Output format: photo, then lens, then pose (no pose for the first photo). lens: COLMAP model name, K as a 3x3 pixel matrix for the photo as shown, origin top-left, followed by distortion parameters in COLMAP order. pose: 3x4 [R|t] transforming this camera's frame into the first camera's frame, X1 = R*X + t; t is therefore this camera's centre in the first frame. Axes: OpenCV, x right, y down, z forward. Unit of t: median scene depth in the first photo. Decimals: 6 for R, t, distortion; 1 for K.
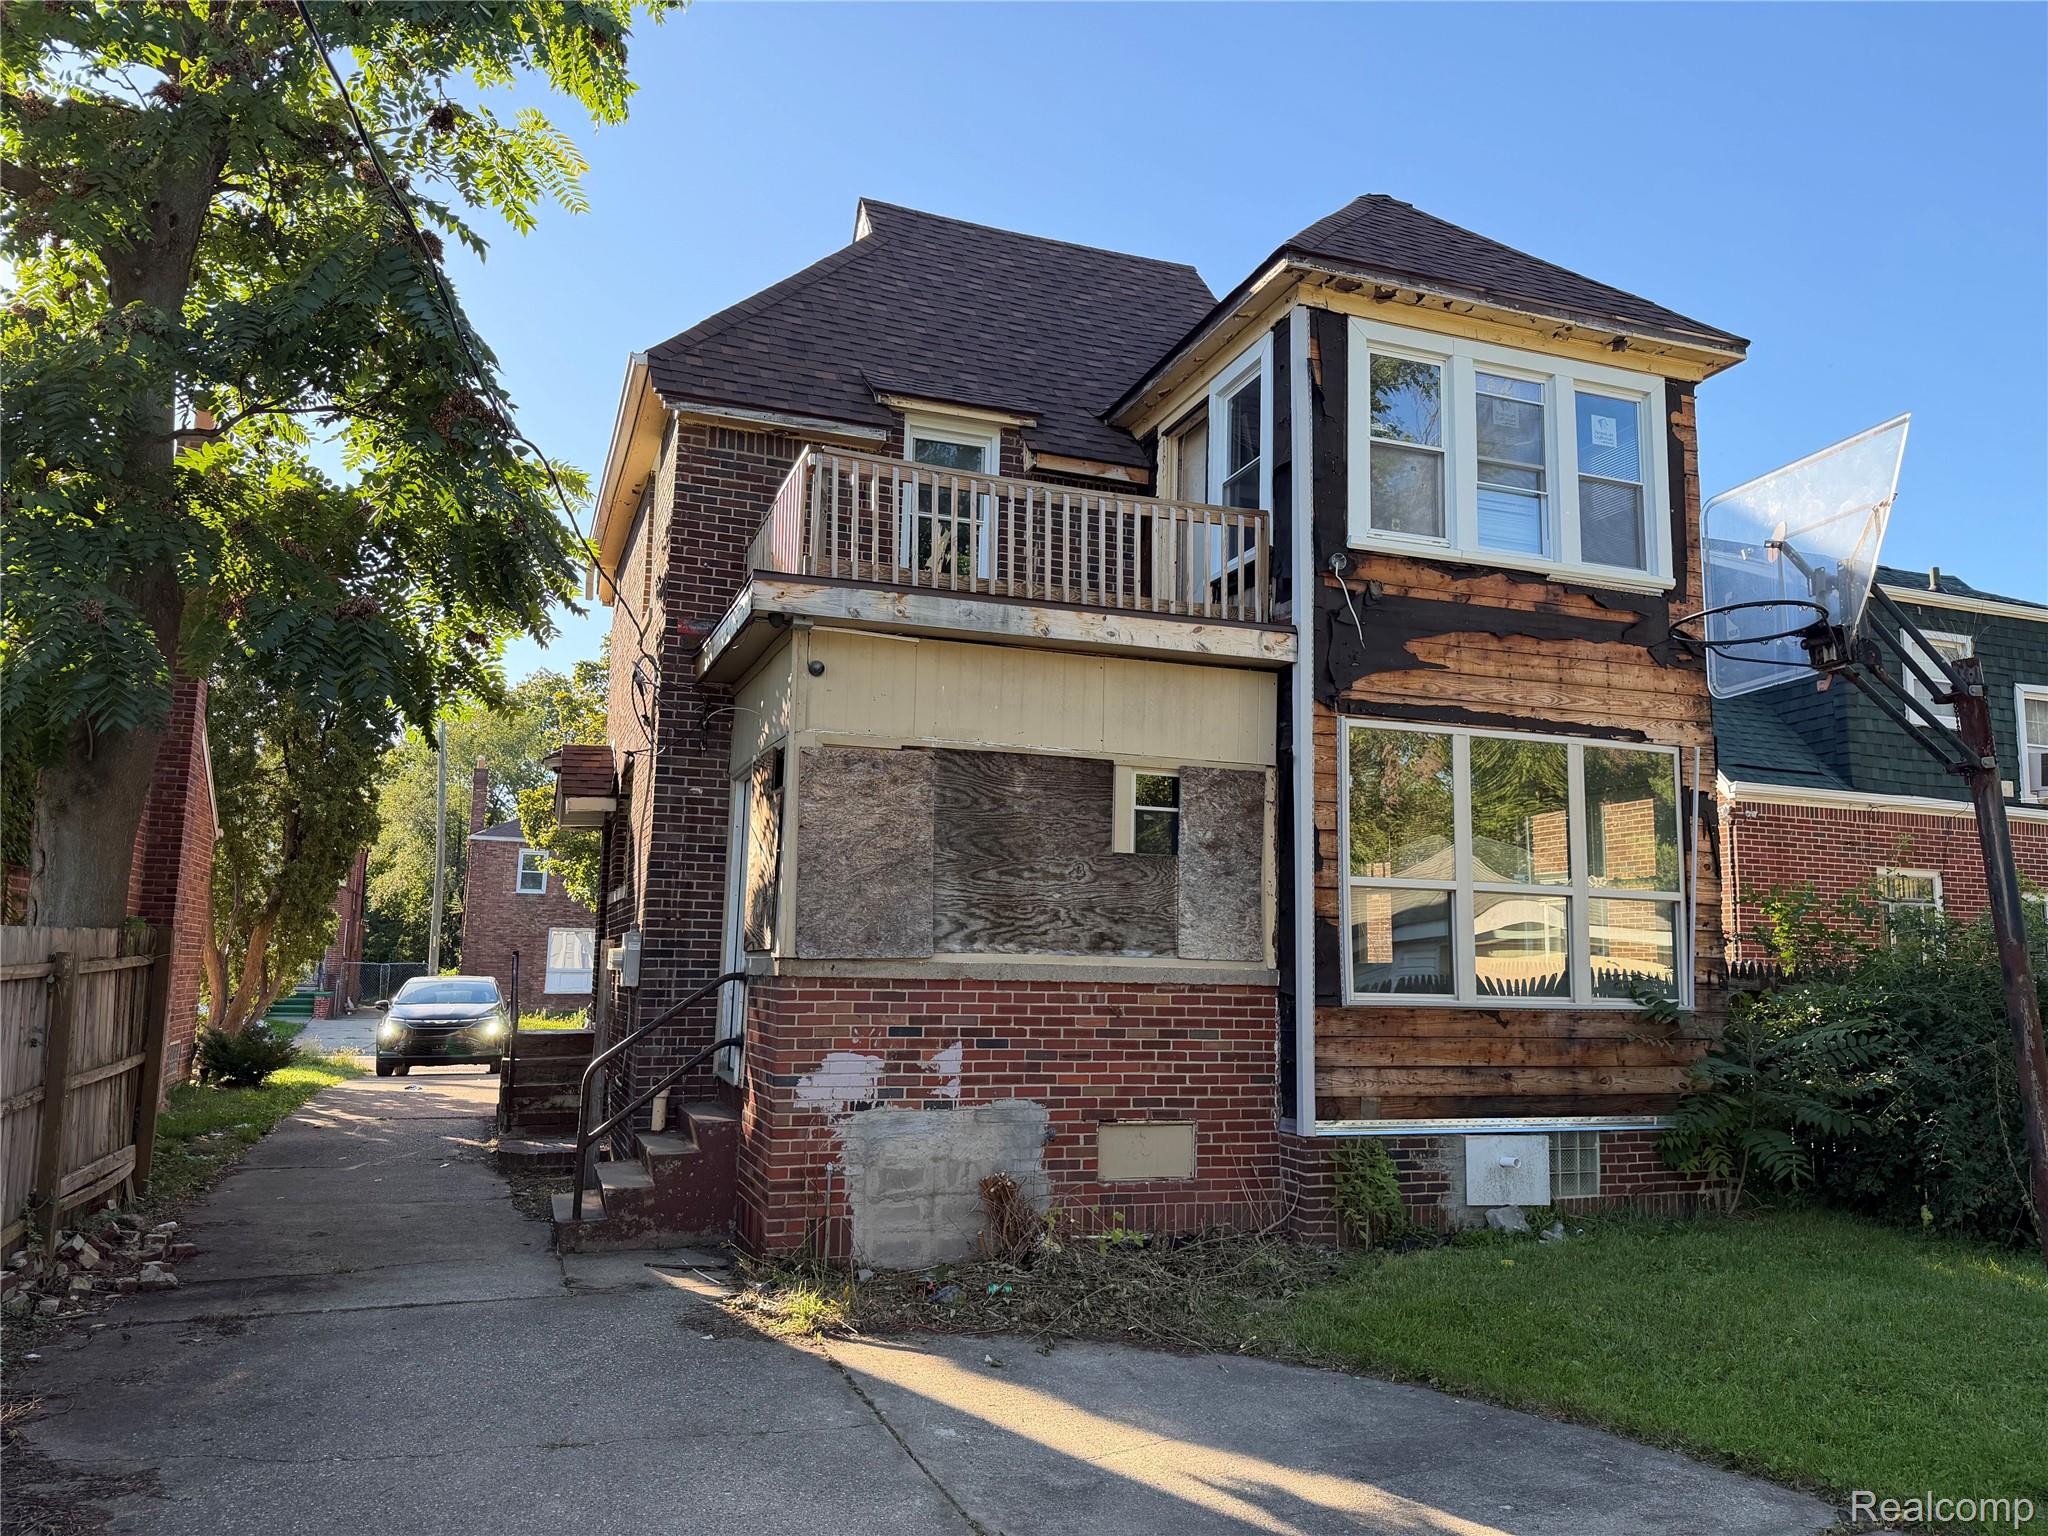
lens RADIAL K [[1445.6, 0, 1024.0], [0, 1445.6, 768.0], [0, 0, 1]] dist [0.003032, -0.000184]
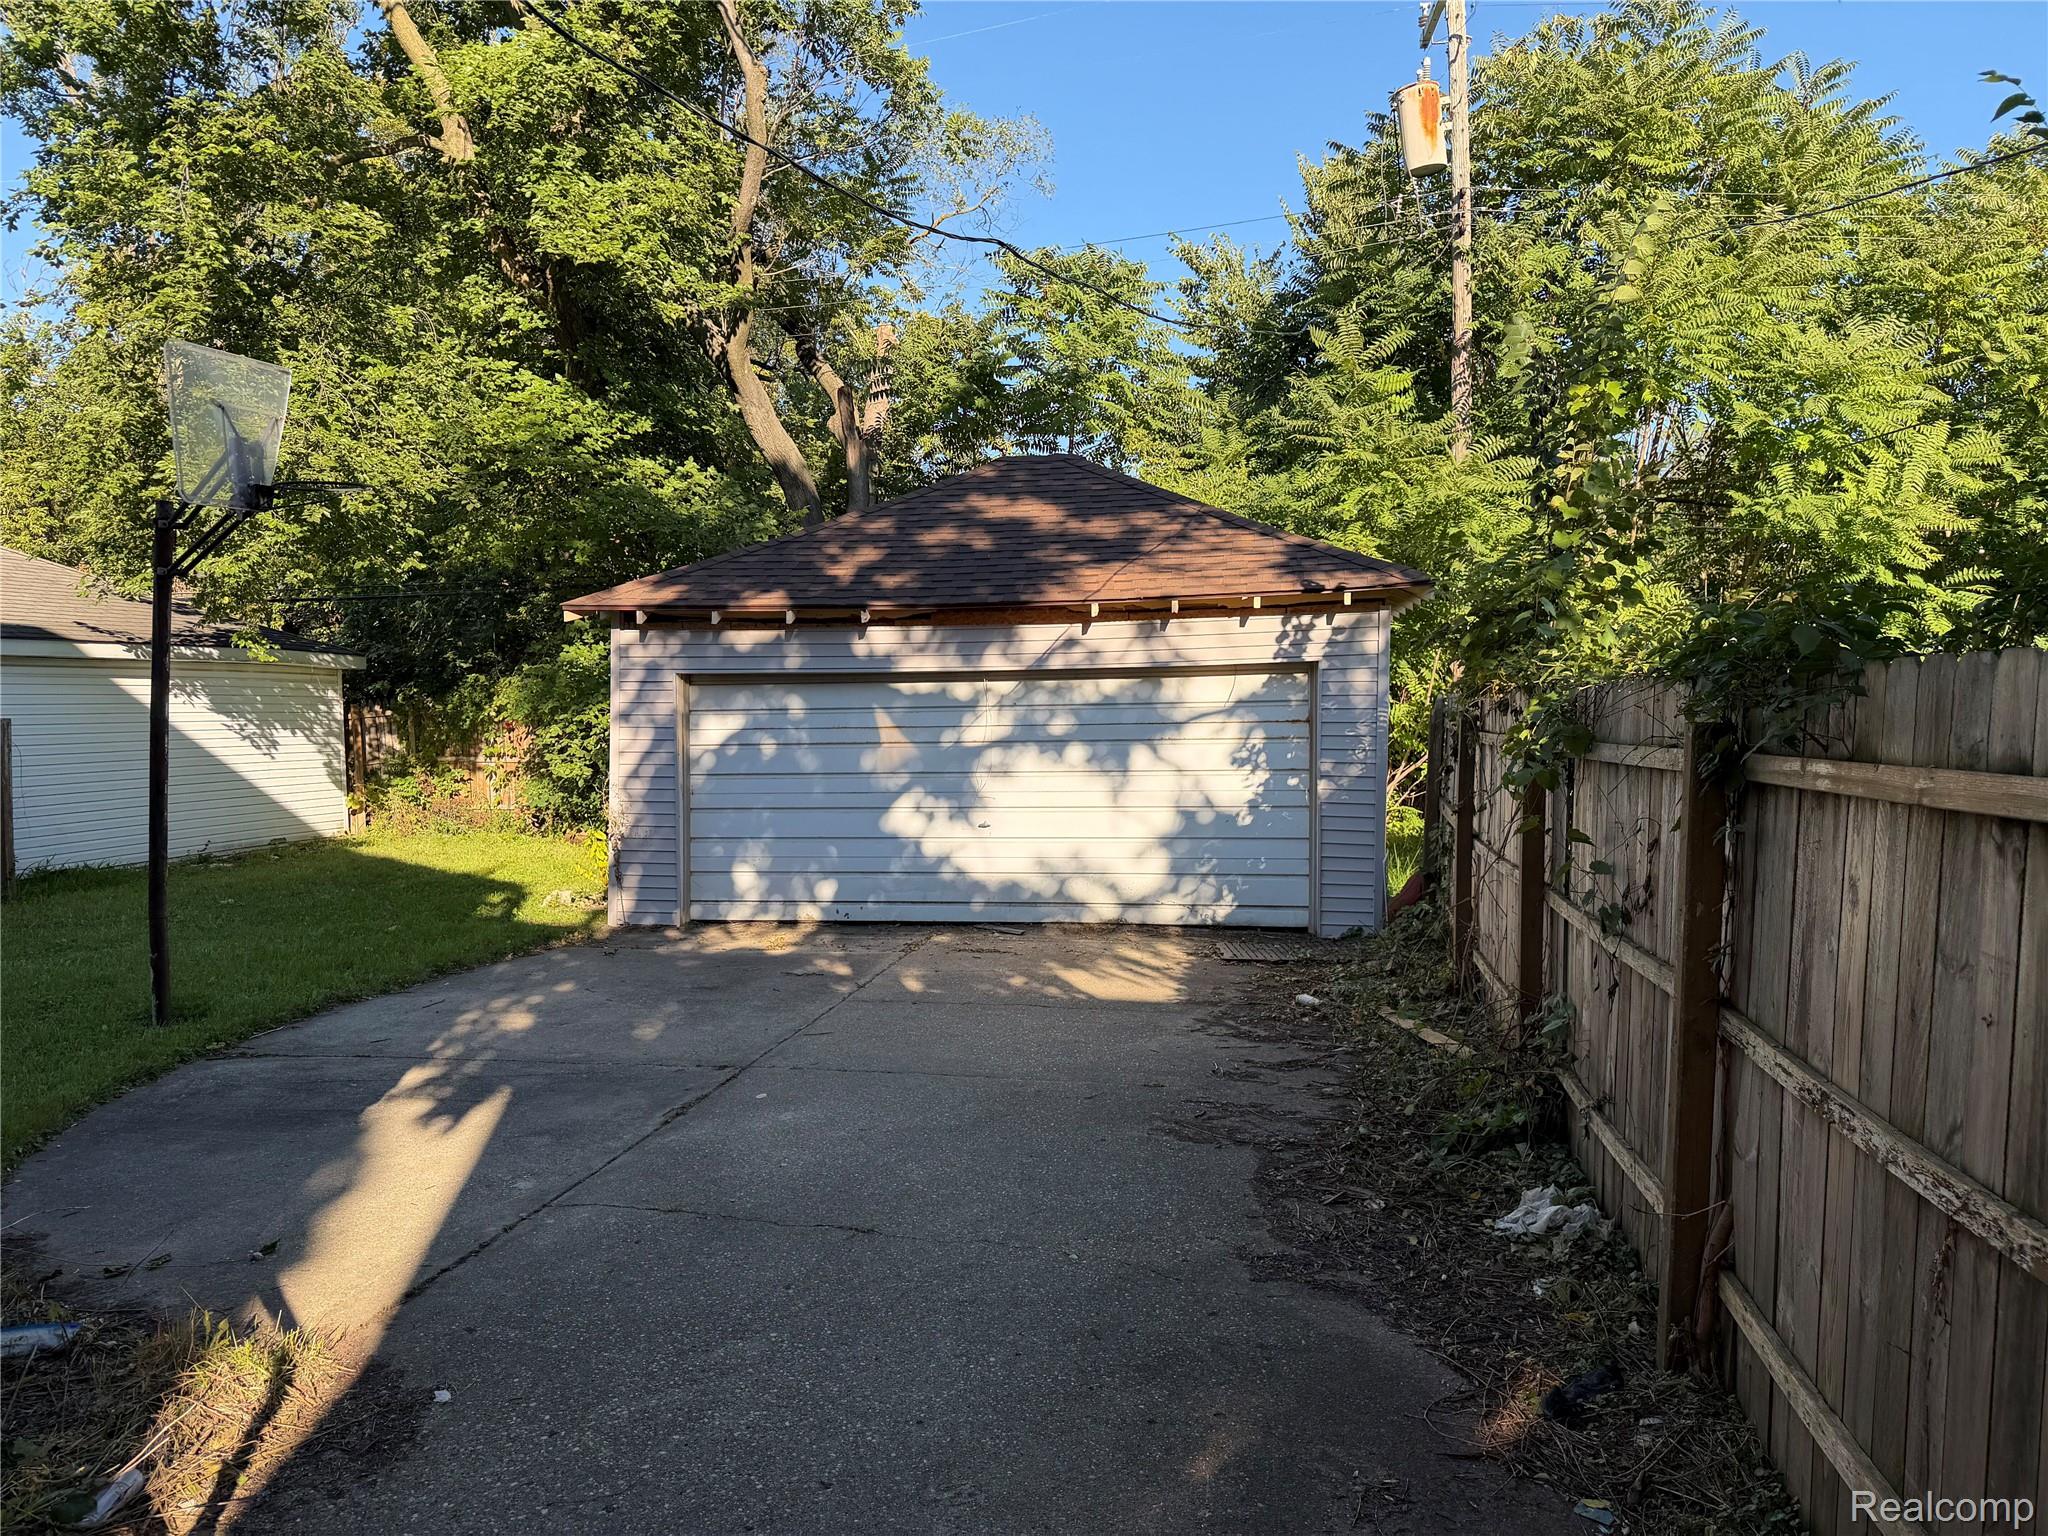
lens RADIAL K [[1445.6, 0, 1024.0], [0, 1445.6, 768.0], [0, 0, 1]] dist [0.213177, -0.484593]
pose [[-0.861558, -0.033872, 0.506529, -0.888554], [-0.076469, 0.995046, -0.063527, 0.226038], [-0.501868, -0.093465, -0.859880, 1.805351]]
